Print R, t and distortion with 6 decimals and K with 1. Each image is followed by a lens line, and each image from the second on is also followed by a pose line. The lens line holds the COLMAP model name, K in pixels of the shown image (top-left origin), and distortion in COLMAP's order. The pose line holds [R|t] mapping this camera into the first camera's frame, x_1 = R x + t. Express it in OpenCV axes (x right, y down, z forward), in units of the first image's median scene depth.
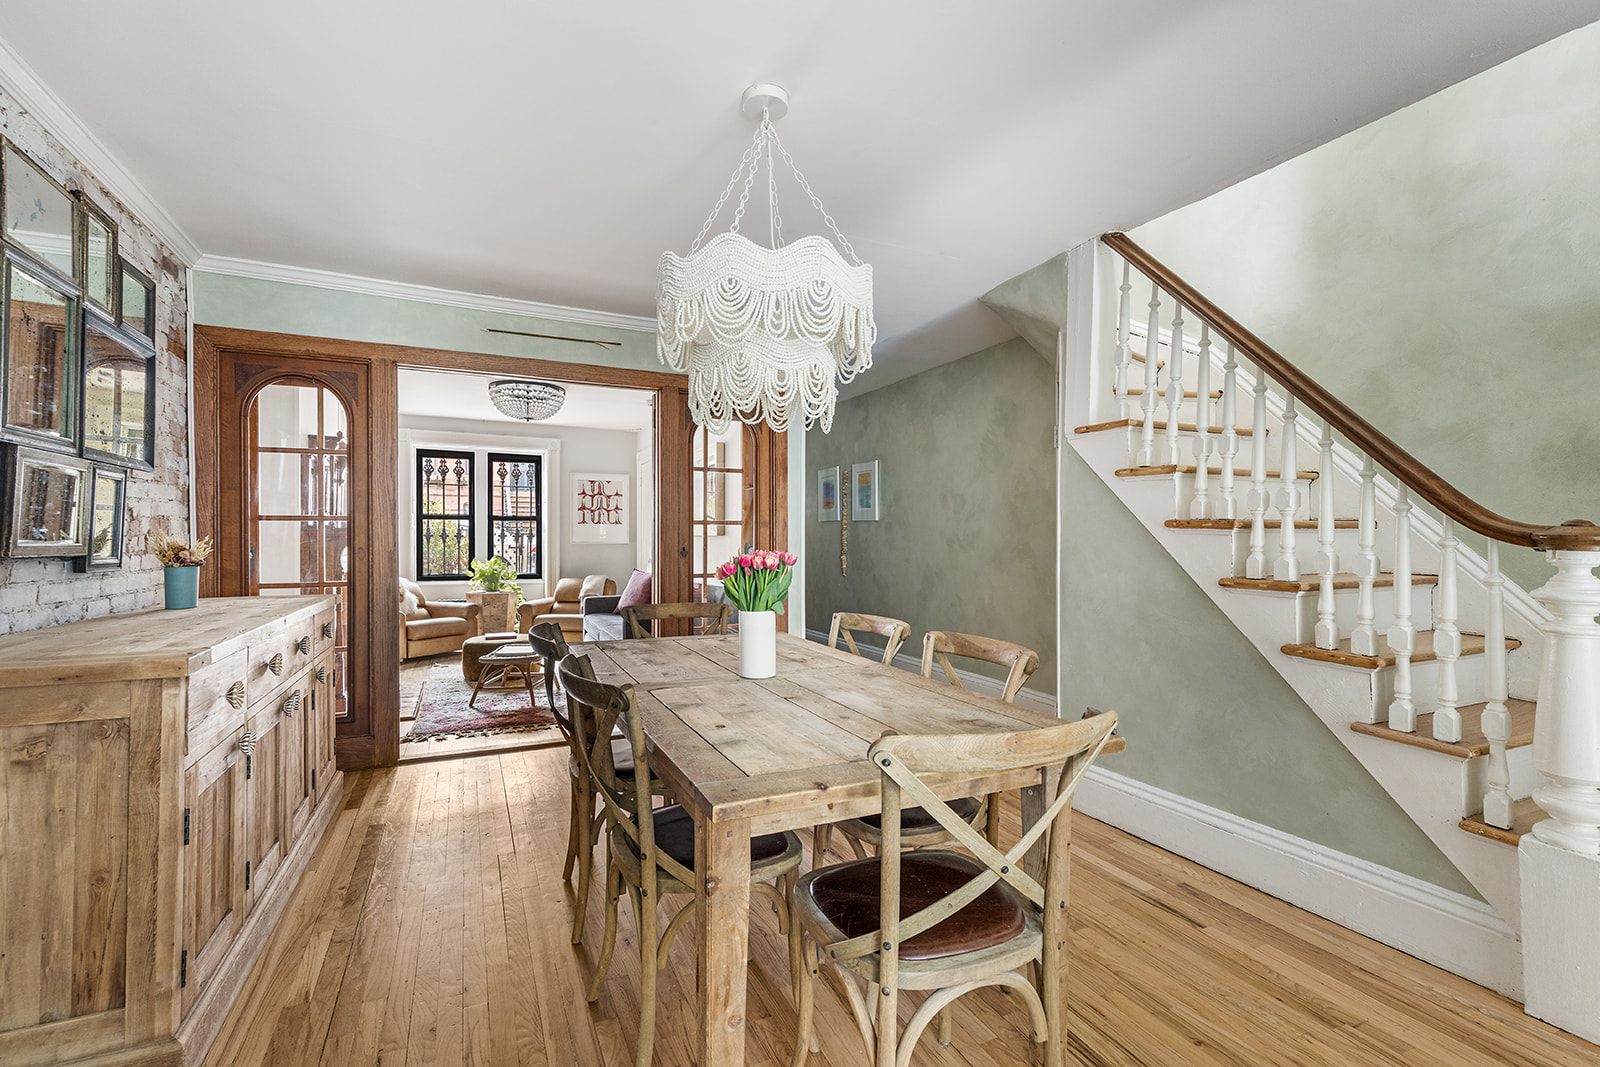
lens RADIAL K [[721.7, 0, 804.5], [0, 721.7, 536.5], [0, 0, 1]] dist [0.009410, -0.000334]
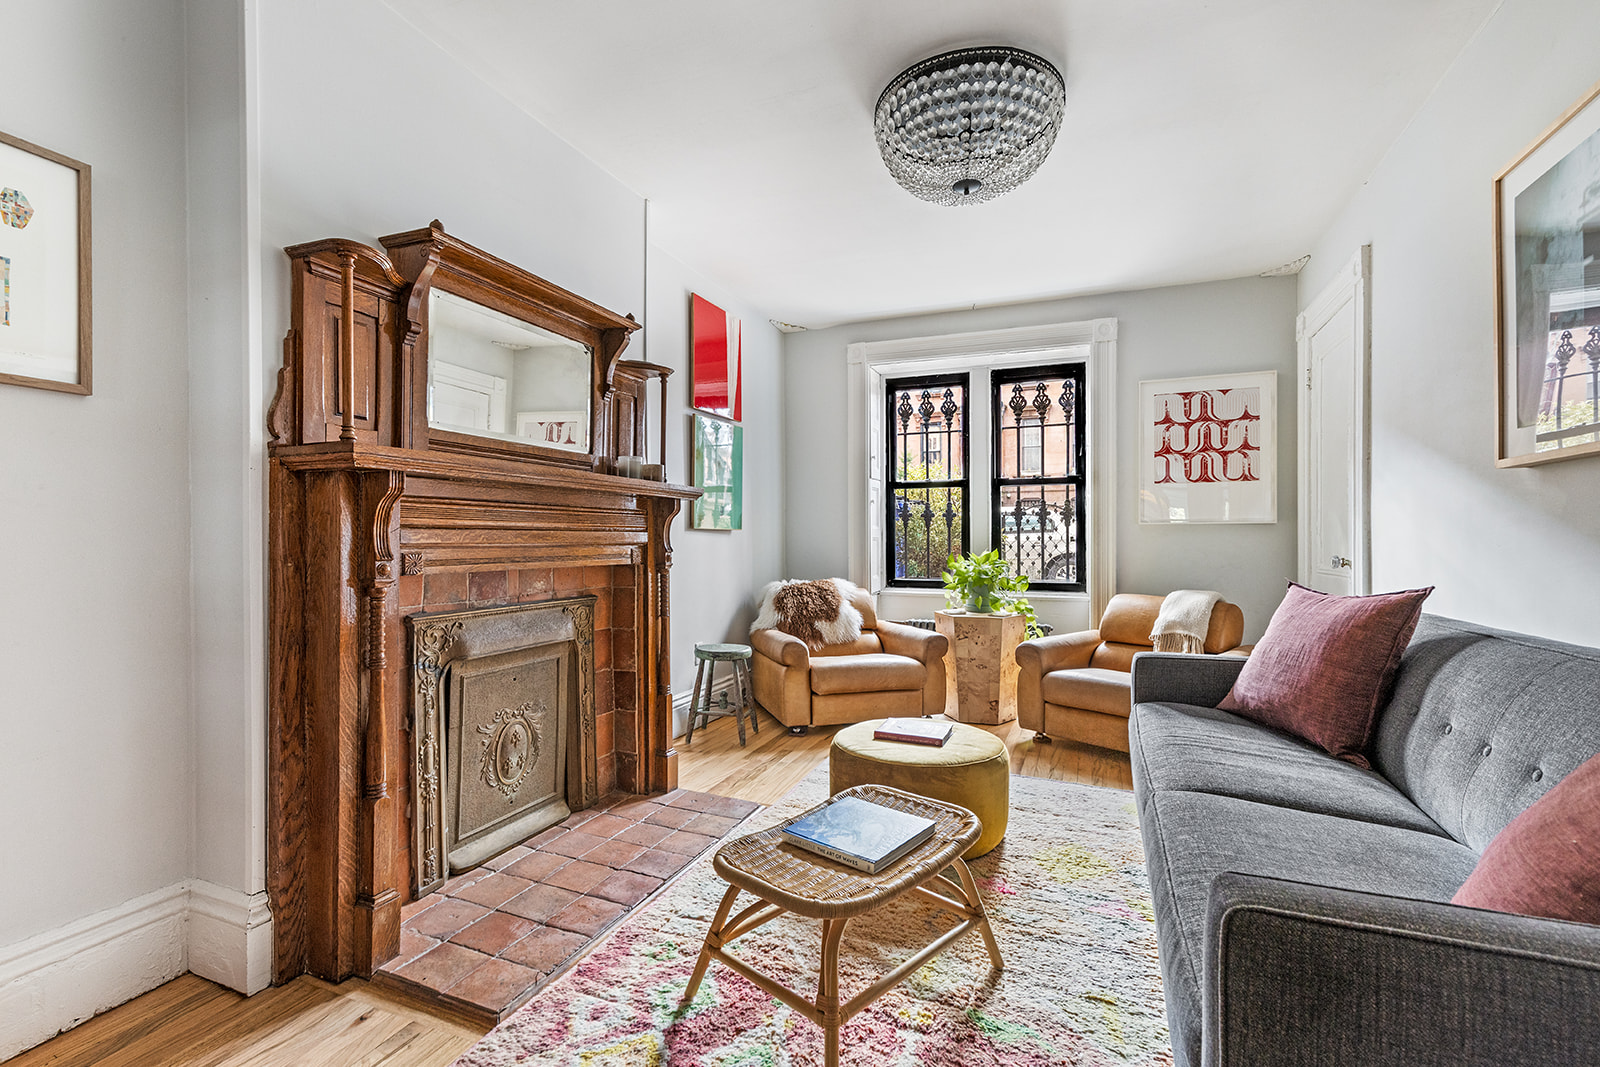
lens RADIAL K [[721.7, 0, 796.3], [0, 721.7, 537.4], [0, 0, 1]] dist [0.009410, -0.000334]
pose [[0.676499, -0.007790, -0.736402, -0.118855], [0.003604, 0.999967, -0.007267, 0.022049], [0.736434, 0.002263, 0.676505, 0.496990]]
